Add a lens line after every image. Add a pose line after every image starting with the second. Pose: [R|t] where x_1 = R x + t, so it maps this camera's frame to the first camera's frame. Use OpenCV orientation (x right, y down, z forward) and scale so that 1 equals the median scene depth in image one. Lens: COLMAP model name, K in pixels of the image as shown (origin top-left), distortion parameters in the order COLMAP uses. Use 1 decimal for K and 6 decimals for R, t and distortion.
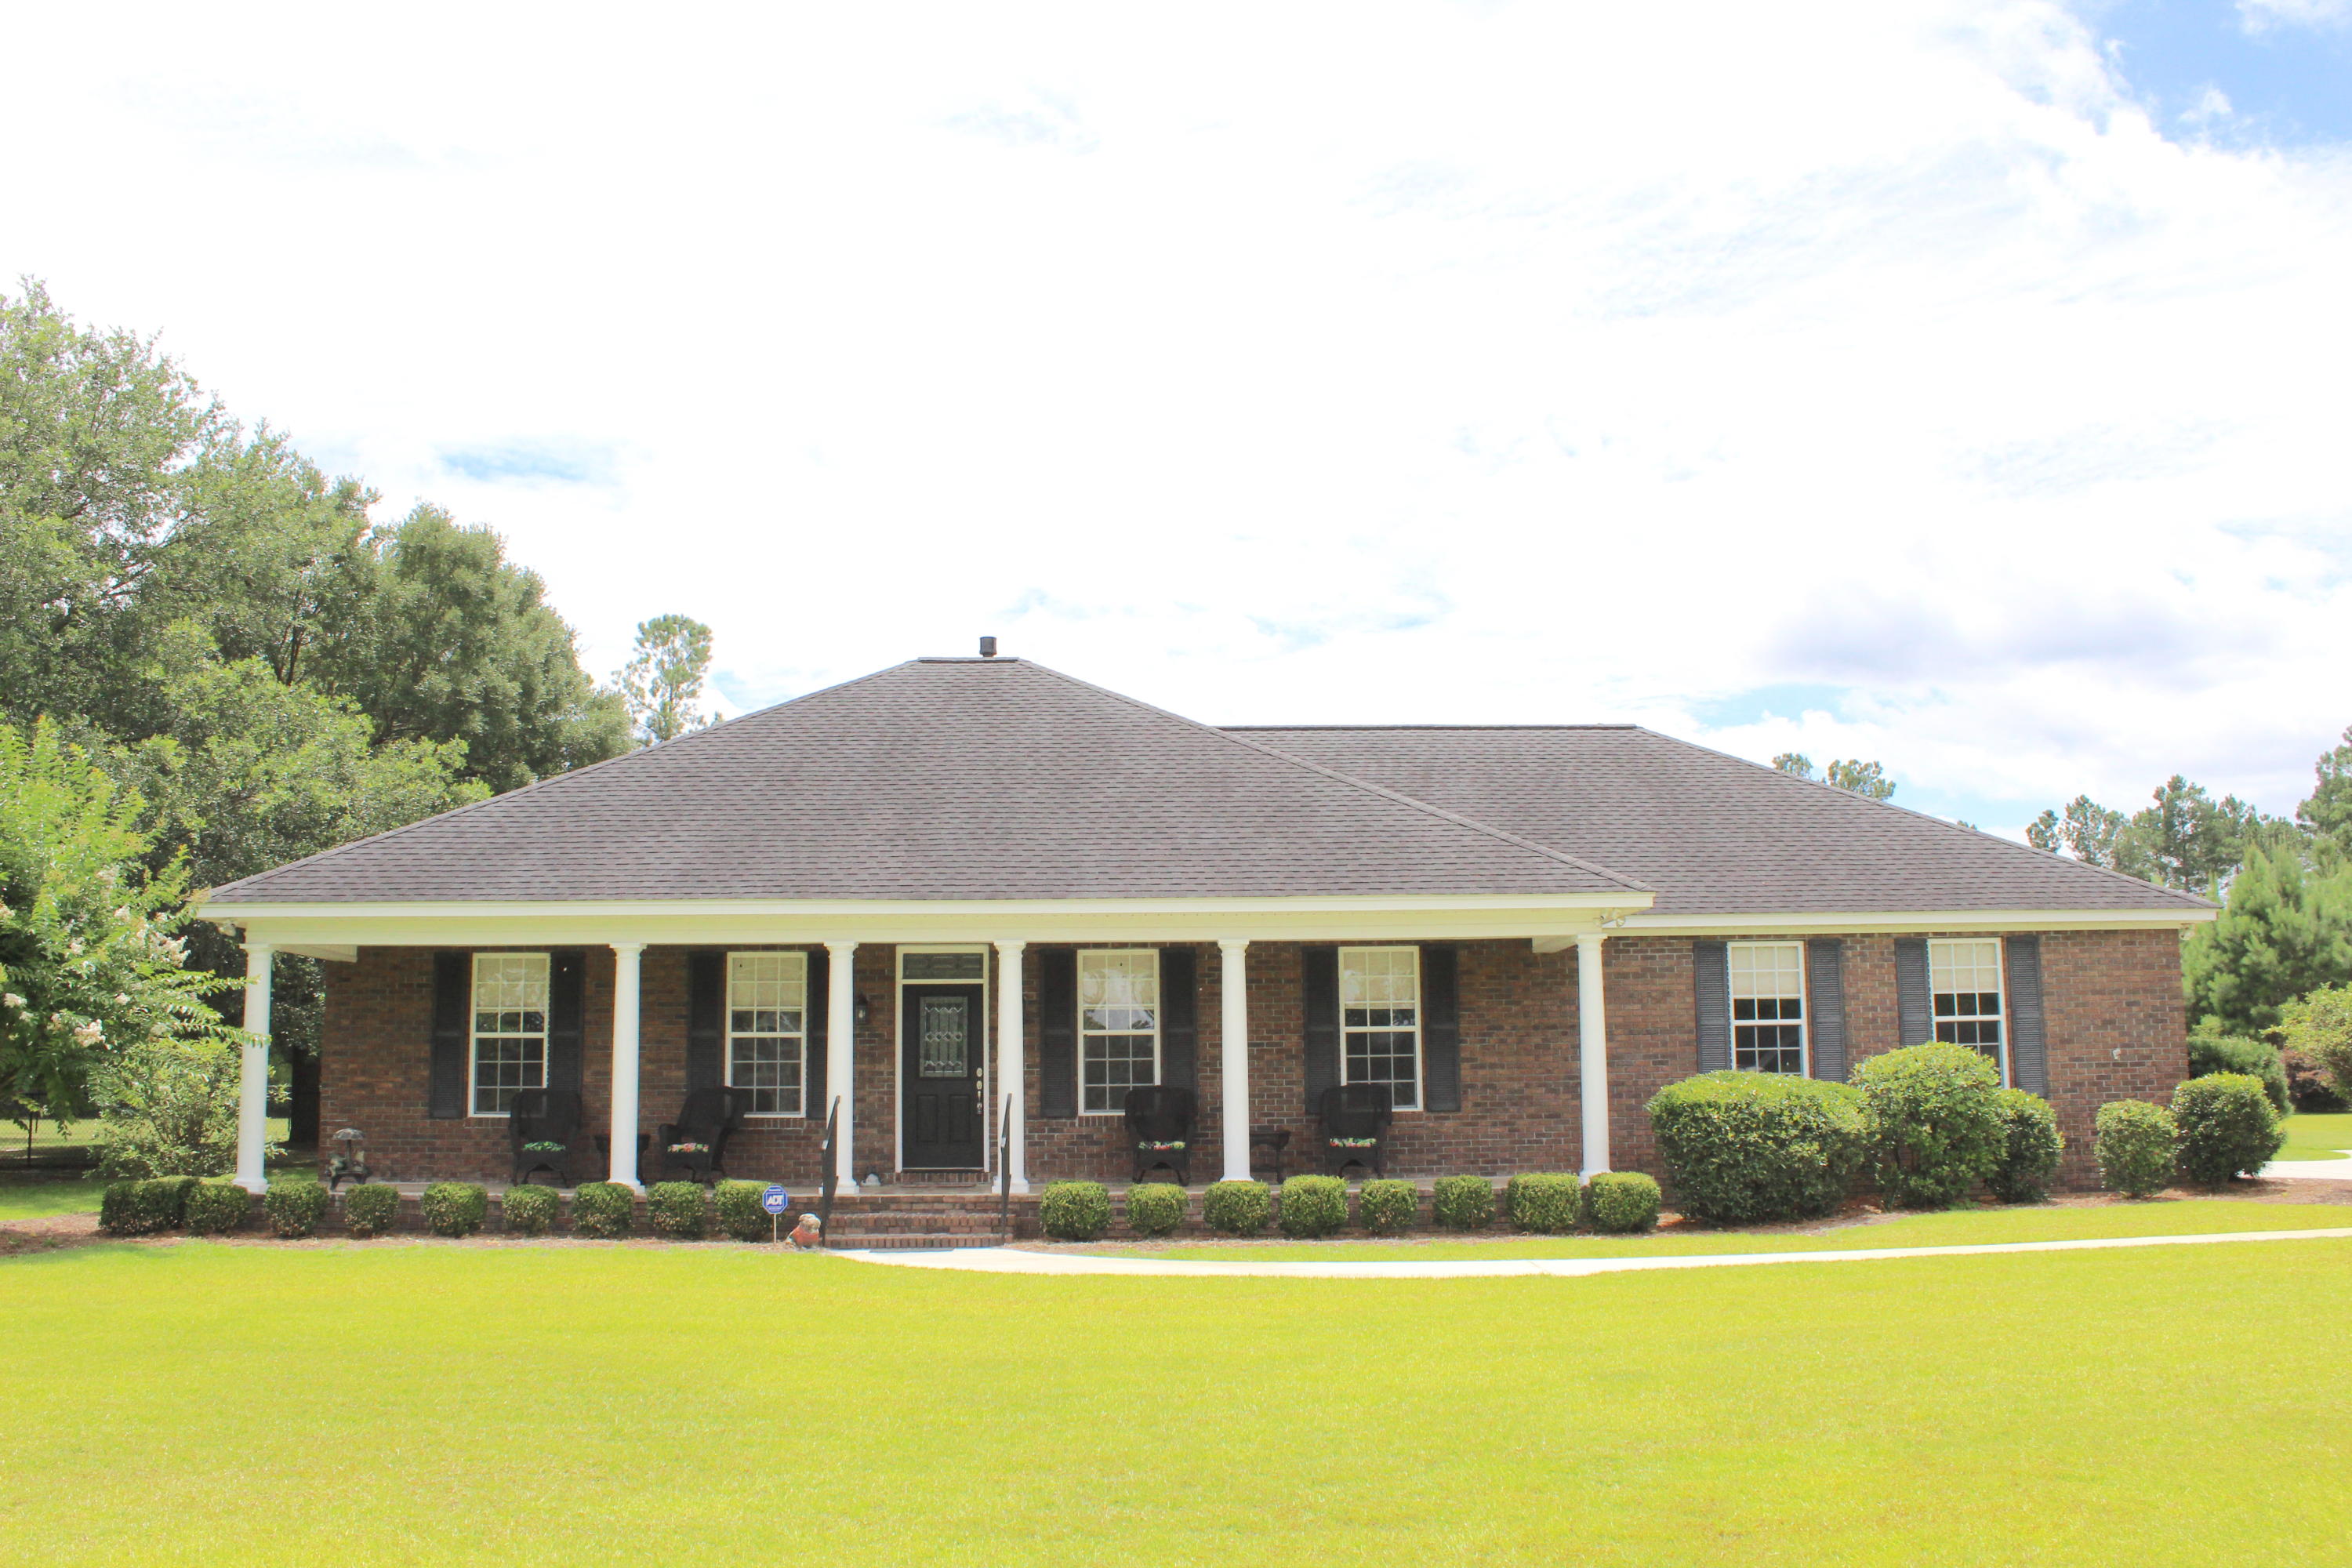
lens RADIAL K [[1970.8, 0, 1181.3], [0, 1970.8, 805.7], [0, 0, 1]] dist [-0.160789, 0.139876]
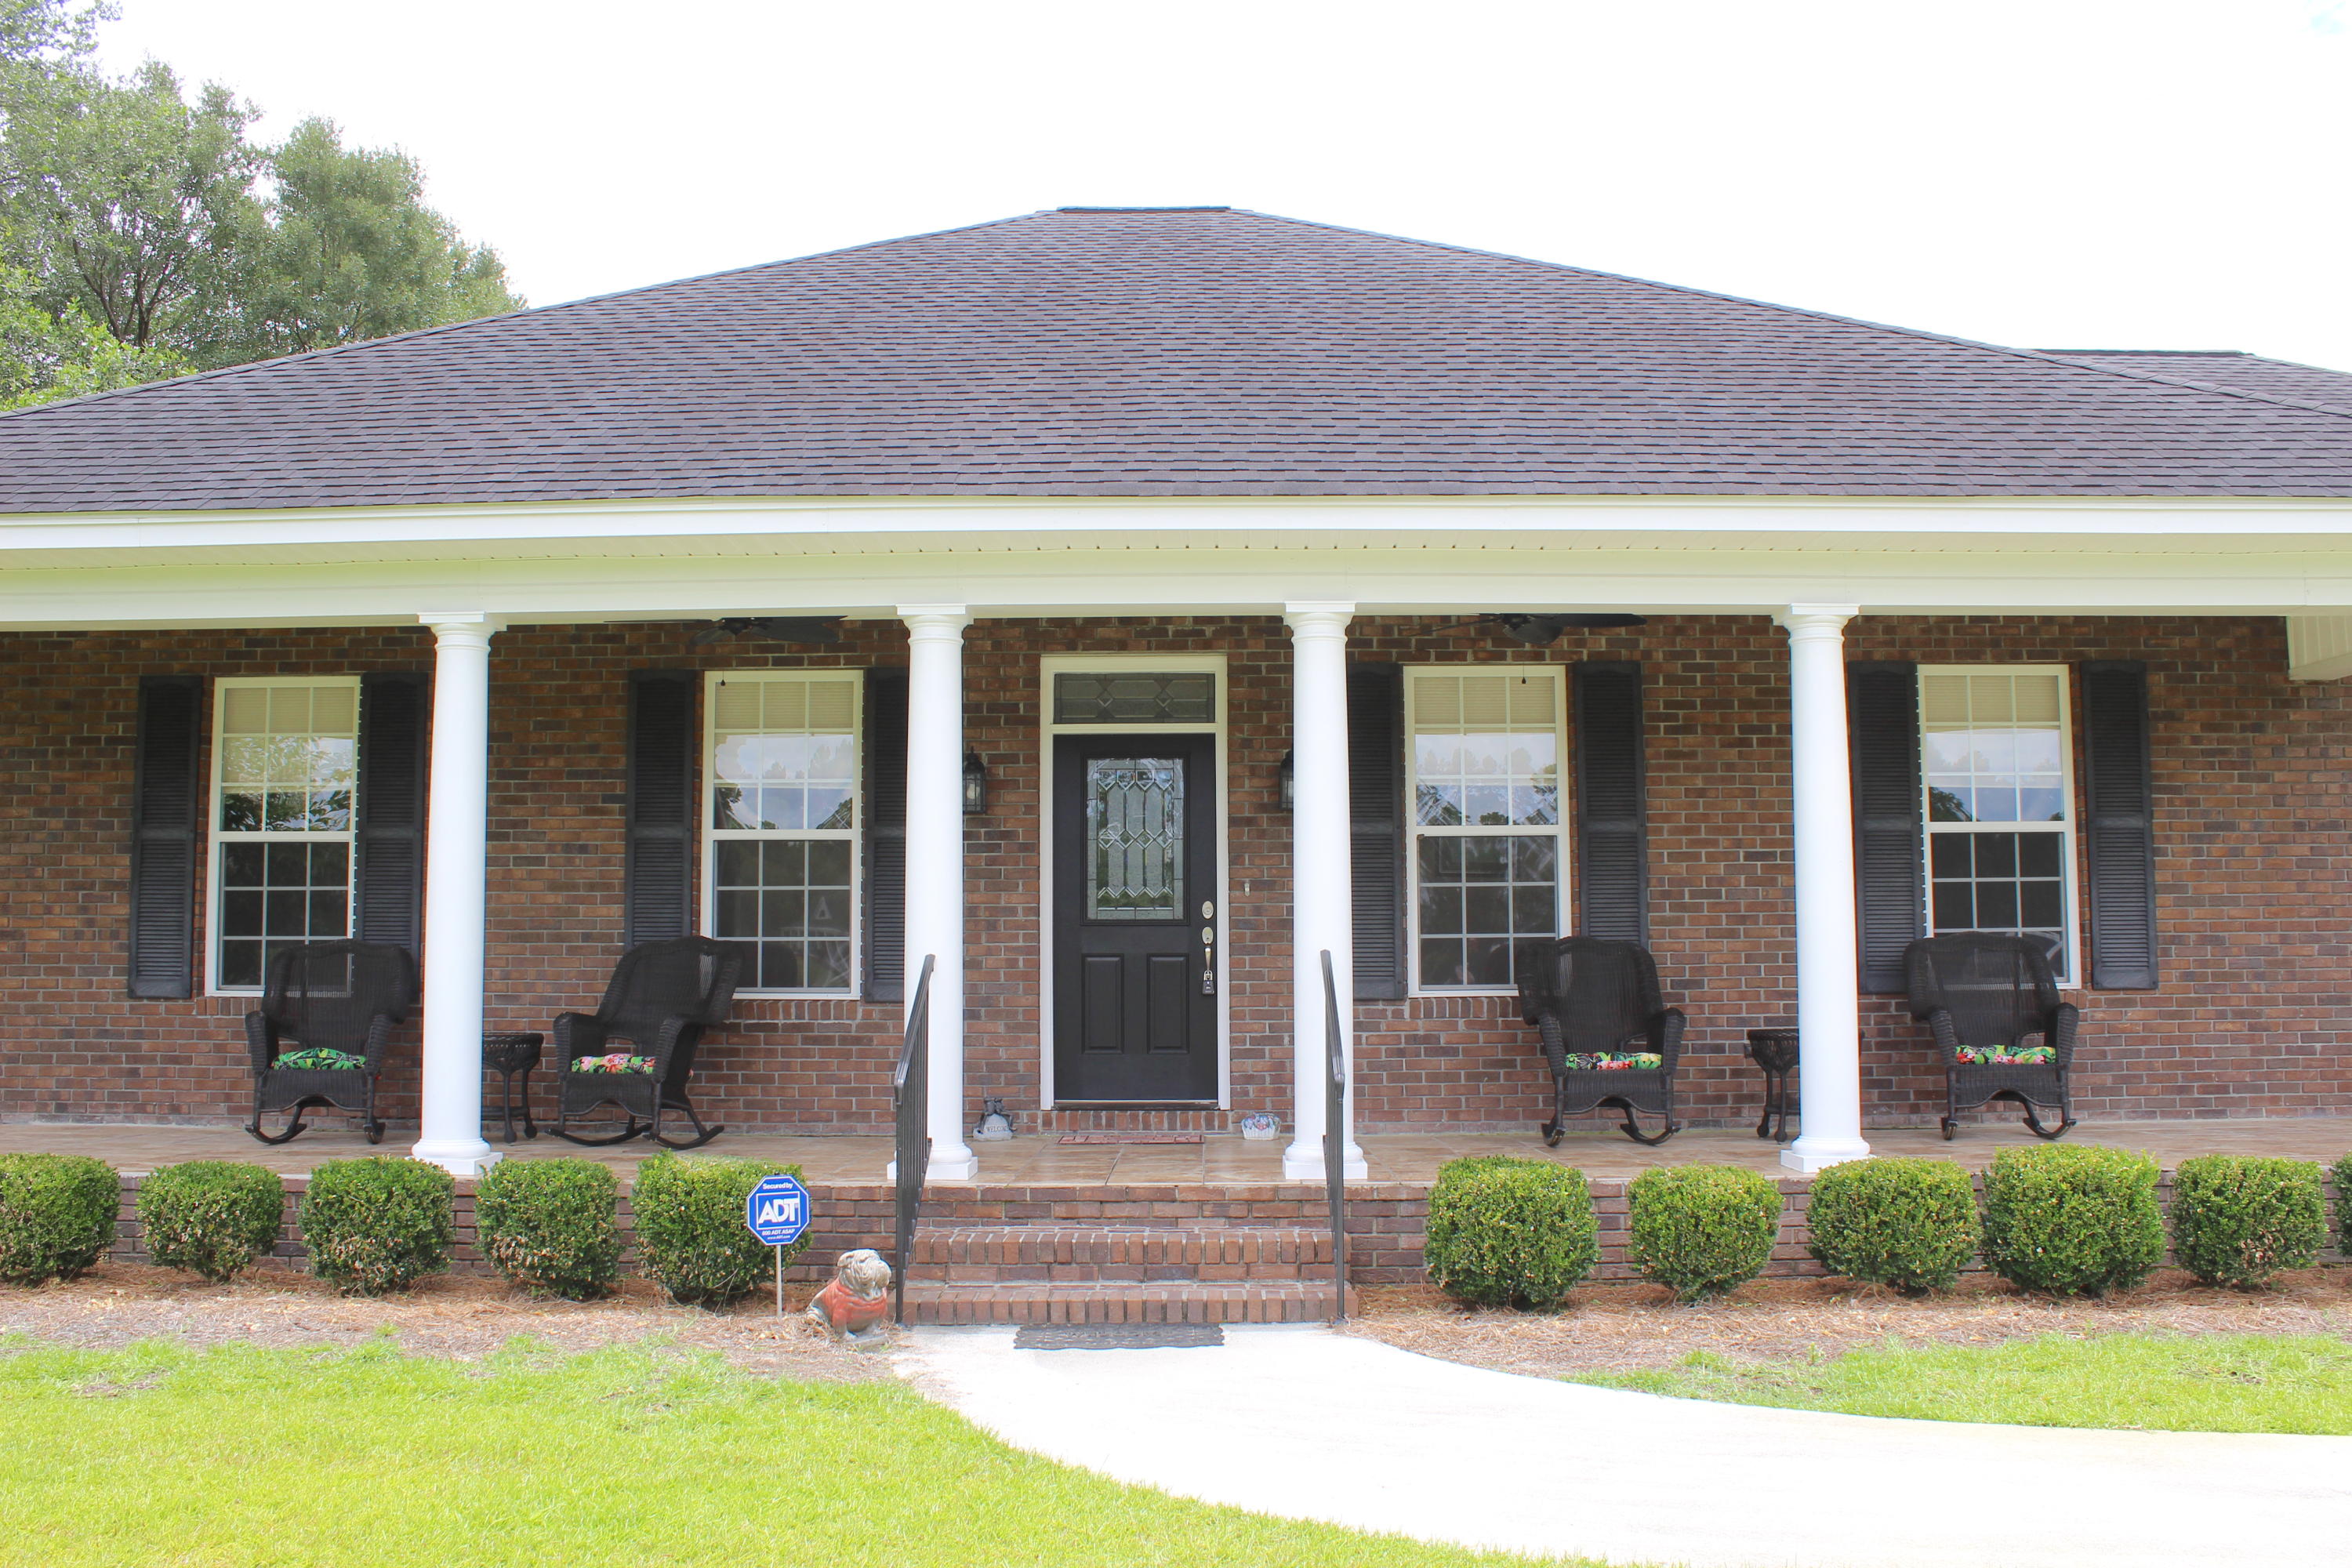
lens RADIAL K [[1970.8, 0, 1181.3], [0, 1970.8, 805.7], [0, 0, 1]] dist [-0.160789, 0.139876]
pose [[0.999393, 0.003881, -0.034616, -0.093153], [-0.001555, 0.997754, 0.066969, 0.076482], [0.034798, -0.066875, 0.997154, 0.505395]]
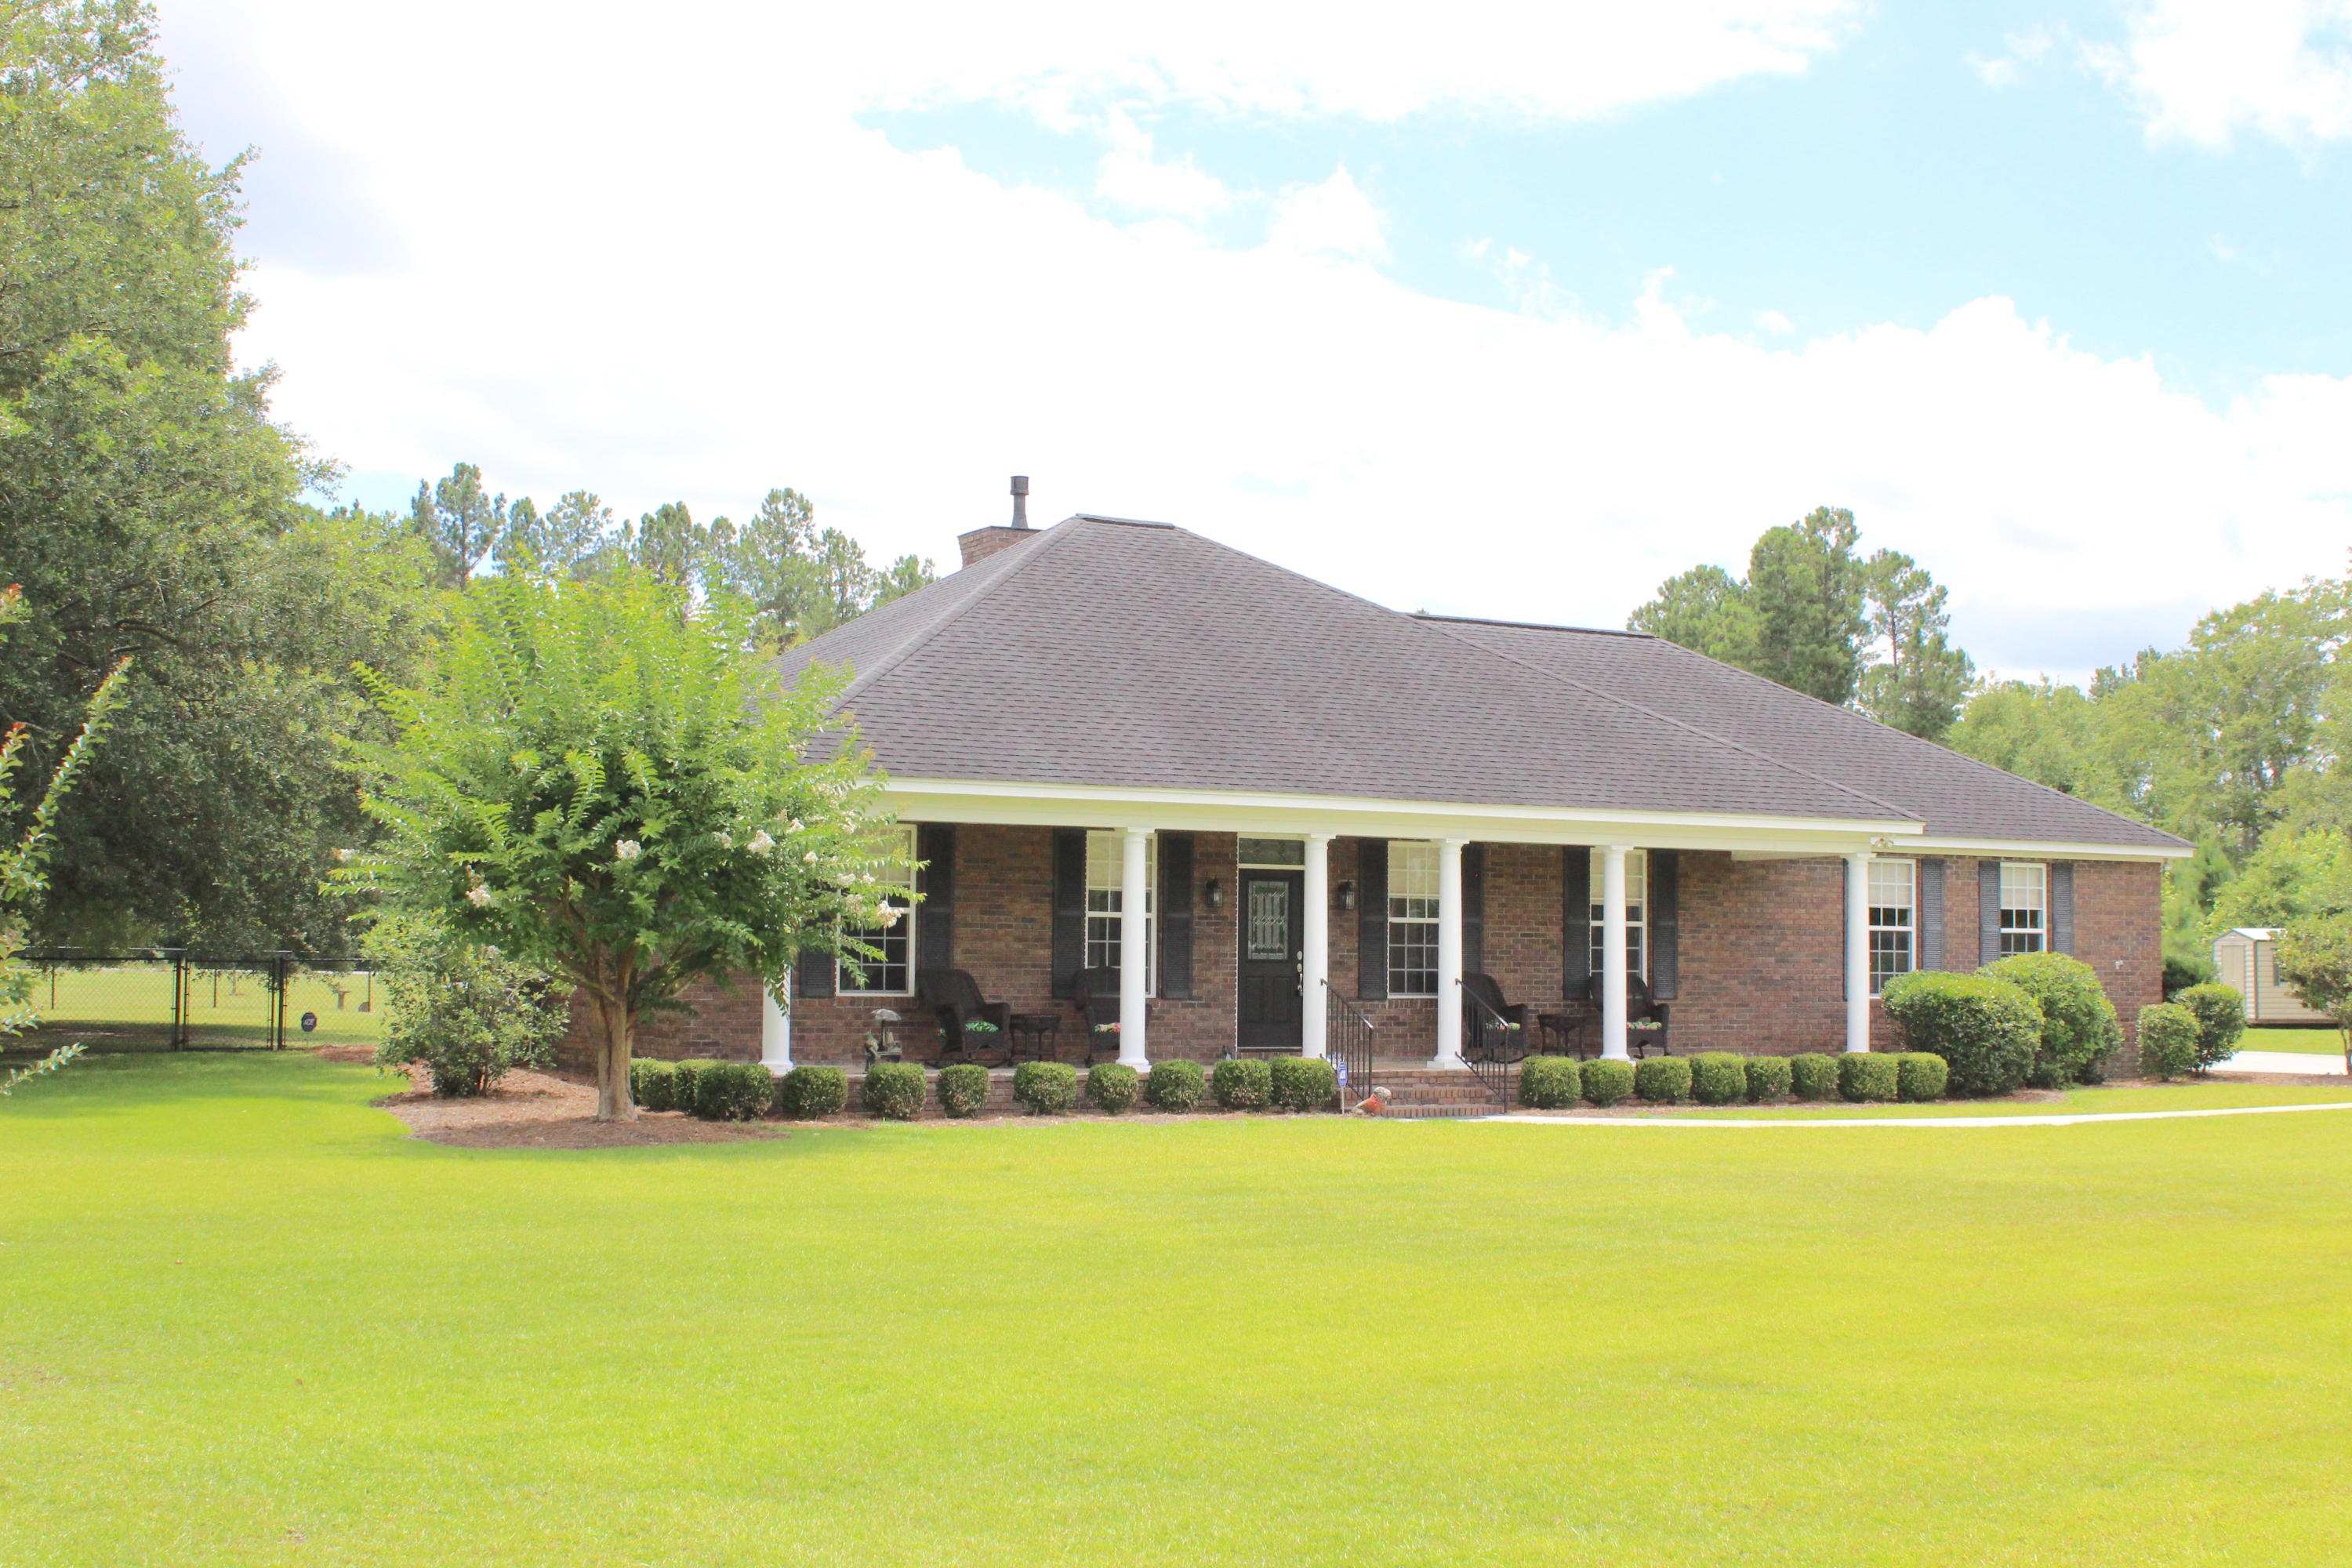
lens RADIAL K [[2816.1, 0, 1176.0], [0, 2816.1, 784.0], [0, 0, 1]] dist [-0.072669, -0.011701]
pose [[0.892040, 0.048668, 0.449329, -0.842406], [-0.084613, 0.994591, 0.060252, -0.038679], [-0.443966, -0.091766, 0.891332, -0.291469]]
